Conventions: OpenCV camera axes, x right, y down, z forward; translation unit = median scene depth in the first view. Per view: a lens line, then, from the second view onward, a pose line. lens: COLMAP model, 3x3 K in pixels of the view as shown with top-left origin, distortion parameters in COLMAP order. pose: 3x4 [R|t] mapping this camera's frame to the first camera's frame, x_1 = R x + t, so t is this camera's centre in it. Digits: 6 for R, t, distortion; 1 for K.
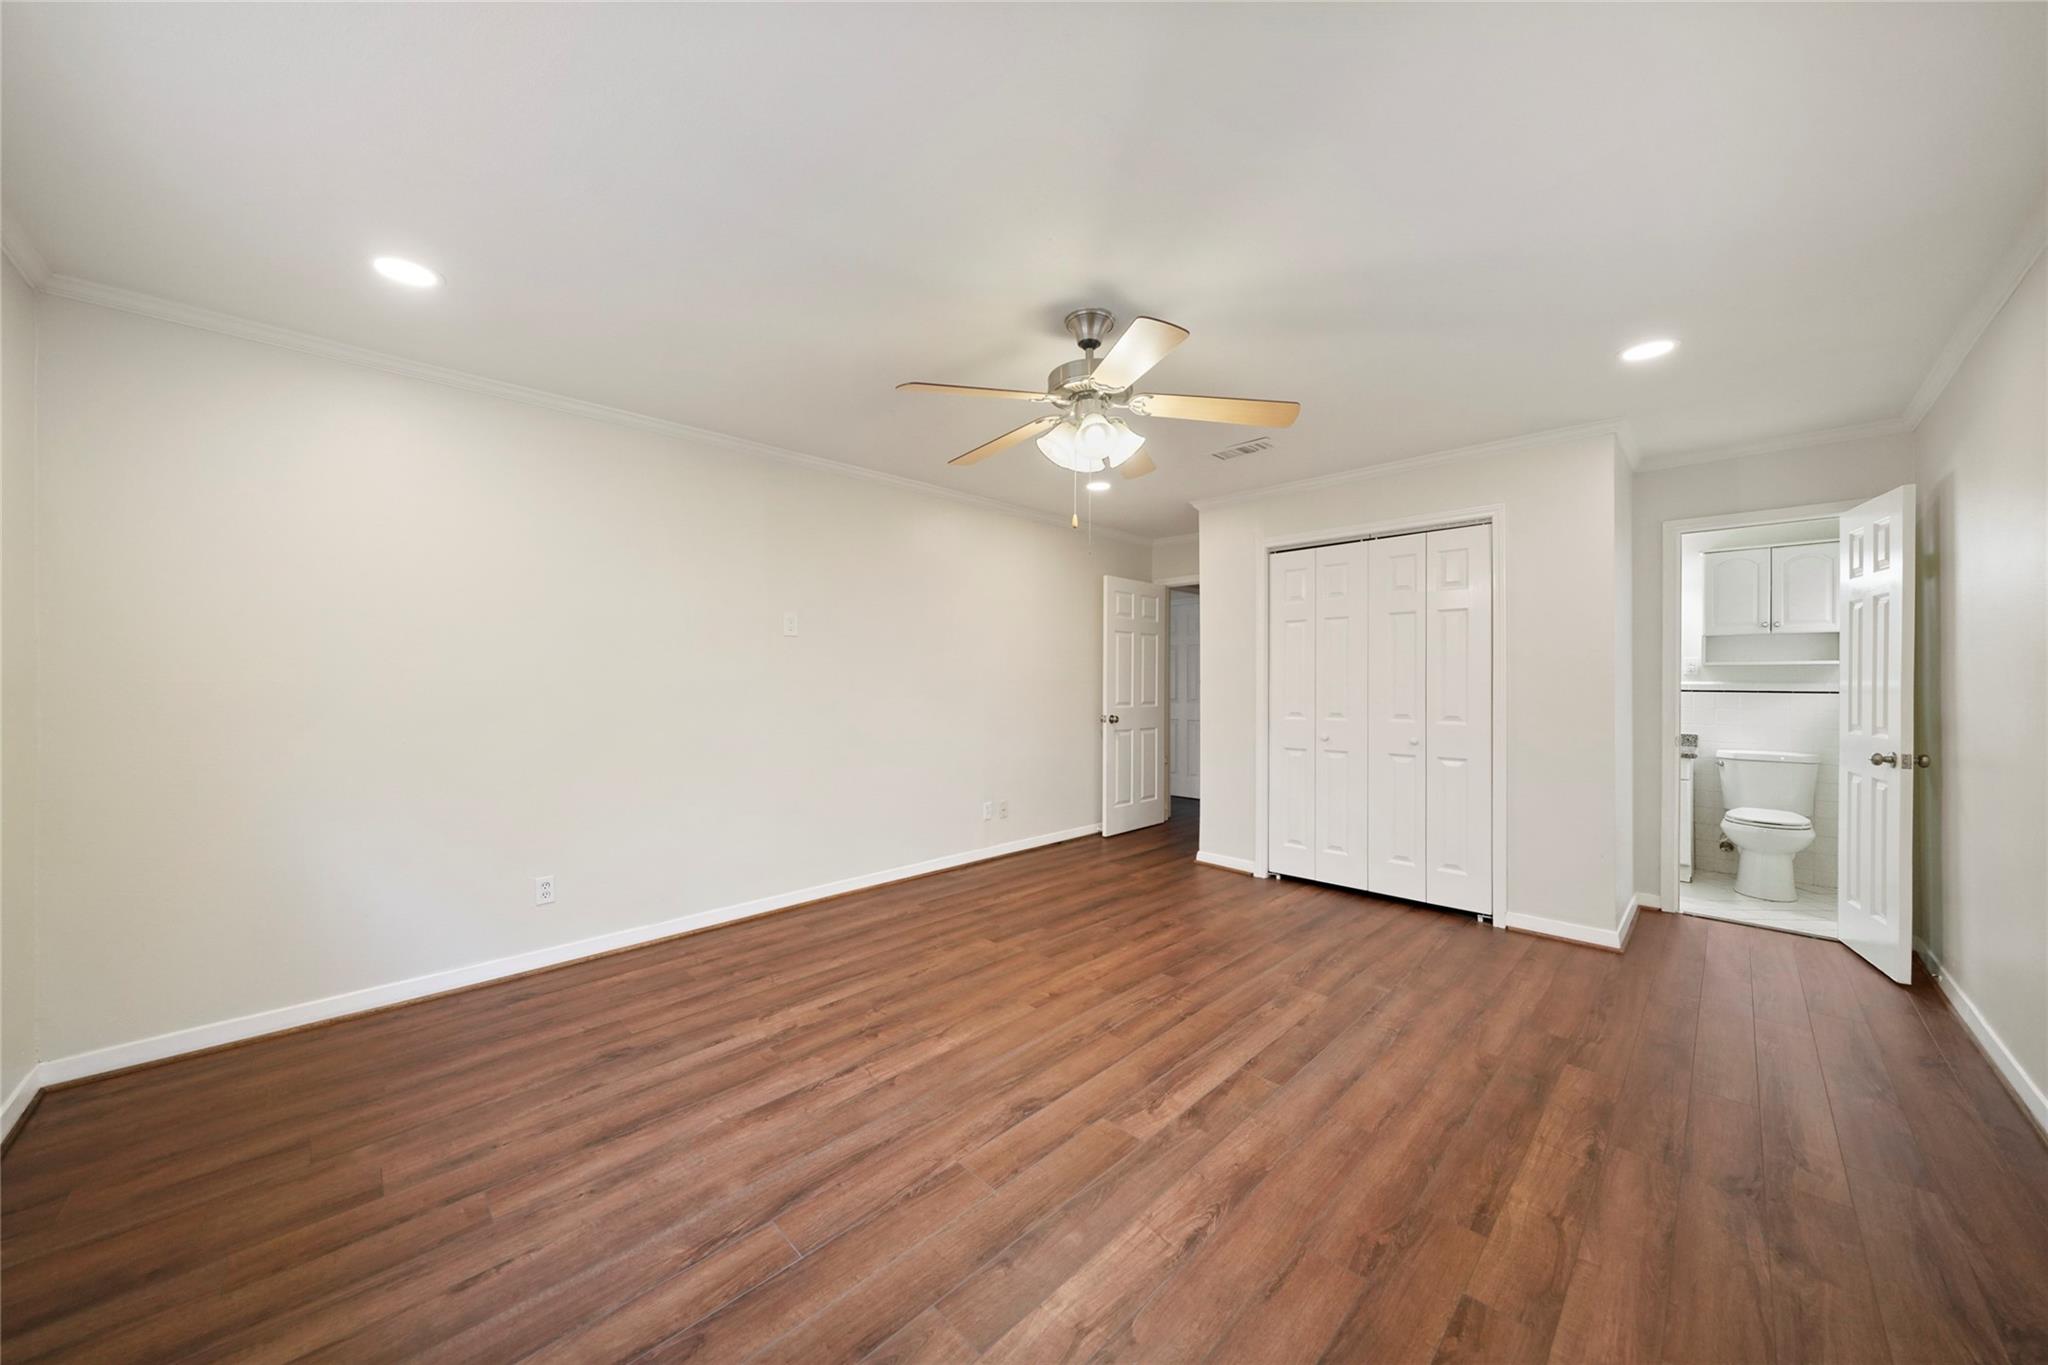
lens RADIAL K [[690.5, 0, 1024.1], [0, 690.5, 683.8], [0, 0, 1]] dist [-0.002018, -0.000225]
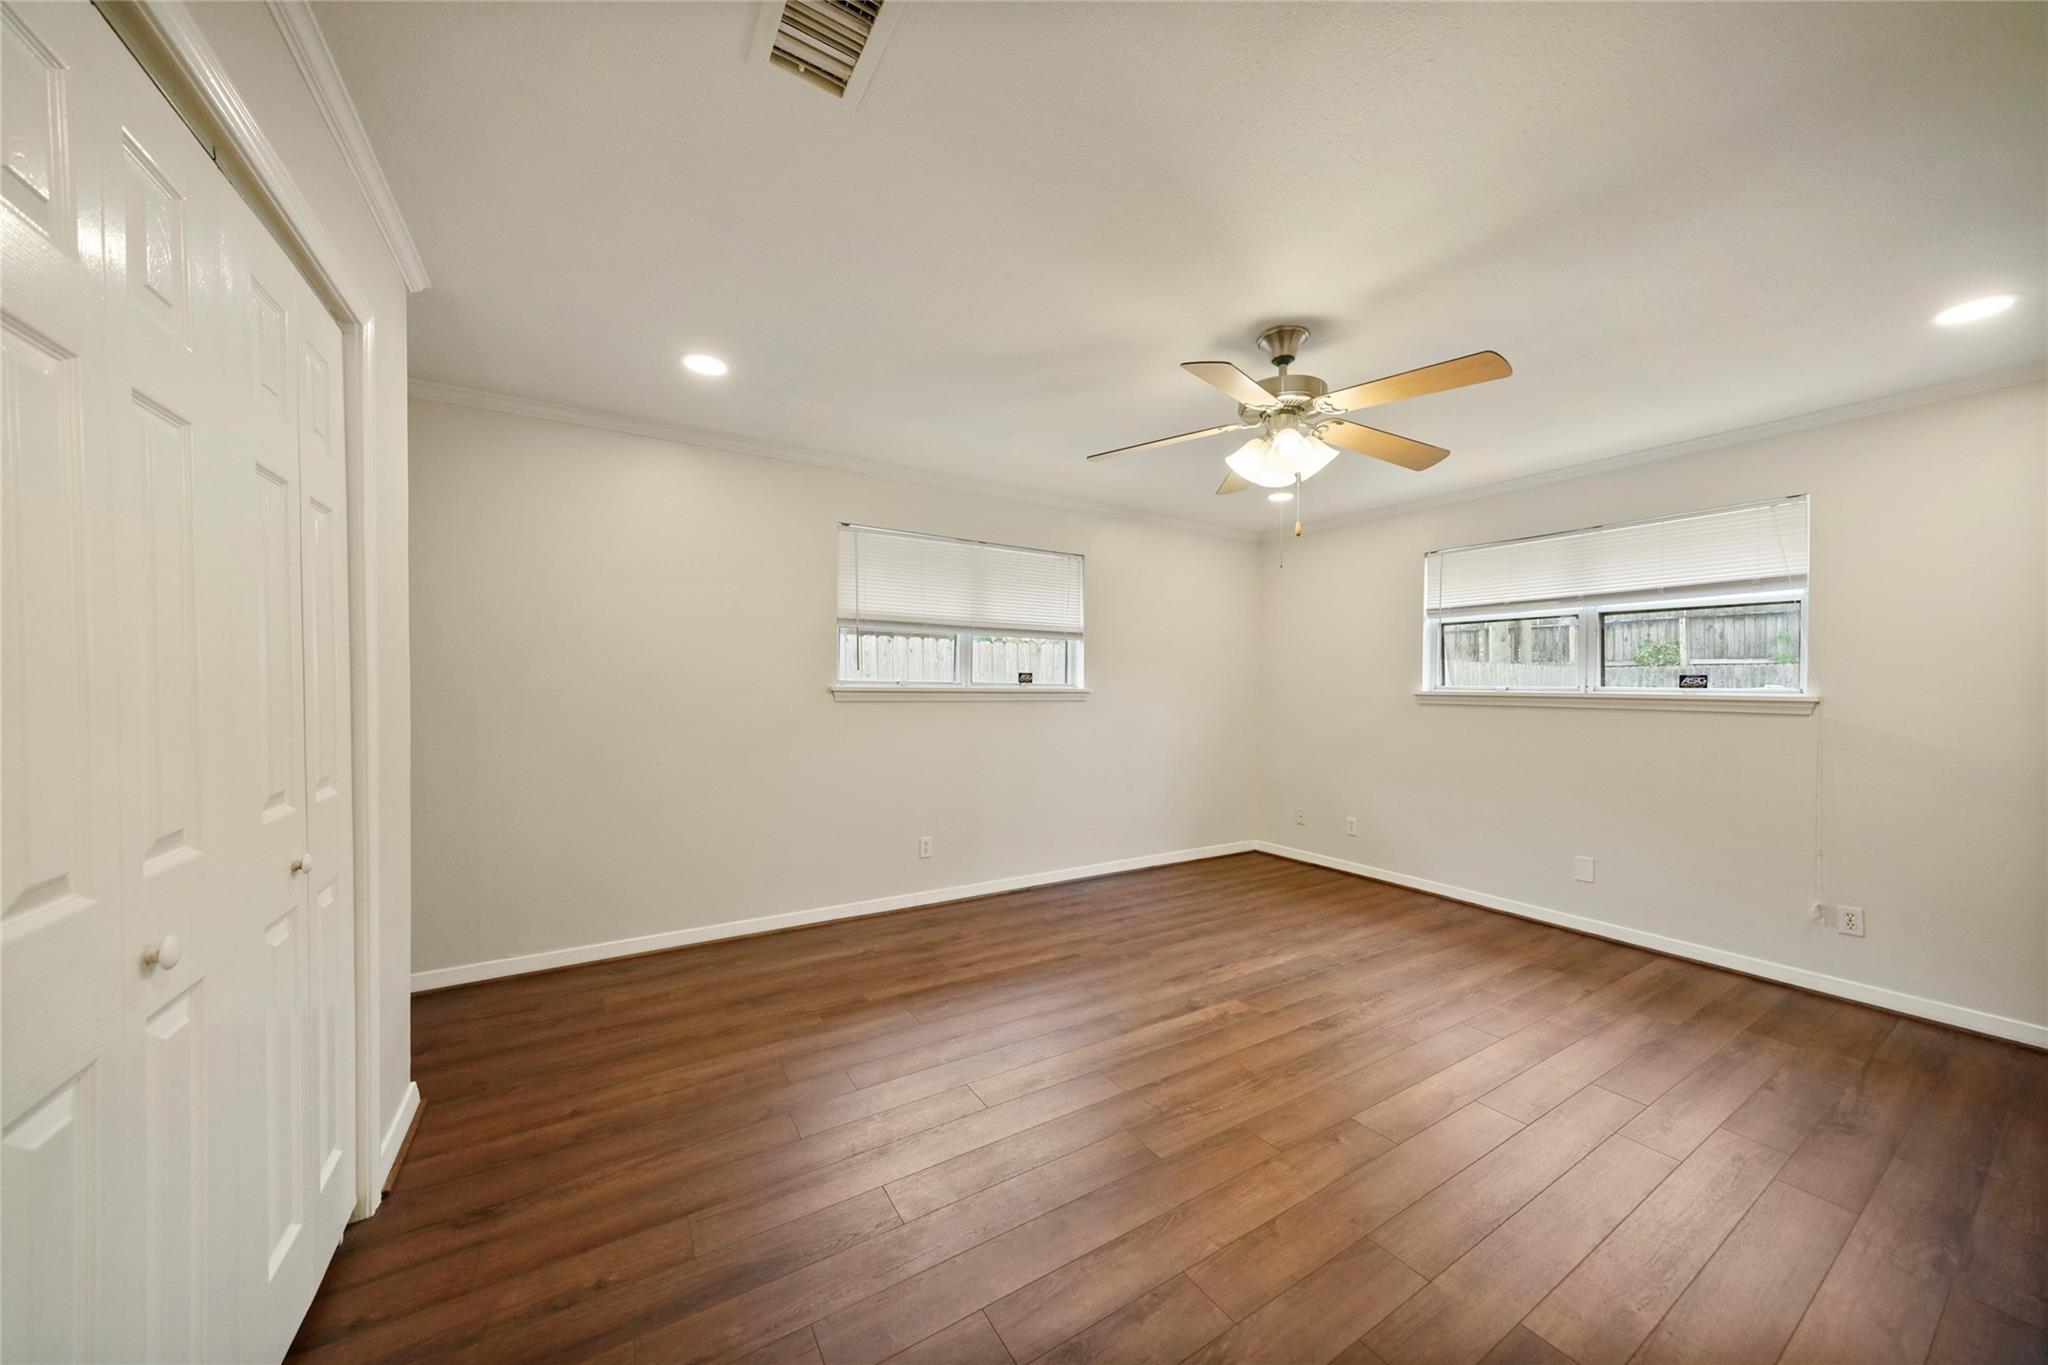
lens RADIAL K [[690.5, 0, 1024.0], [0, 690.5, 691.2], [0, 0, 1]] dist [-0.002018, -0.000225]
pose [[-0.973533, -0.009901, 0.228332, 0.259171], [-0.008966, 0.999947, 0.005134, -0.017045], [-0.228371, 0.002951, -0.973570, 2.345815]]
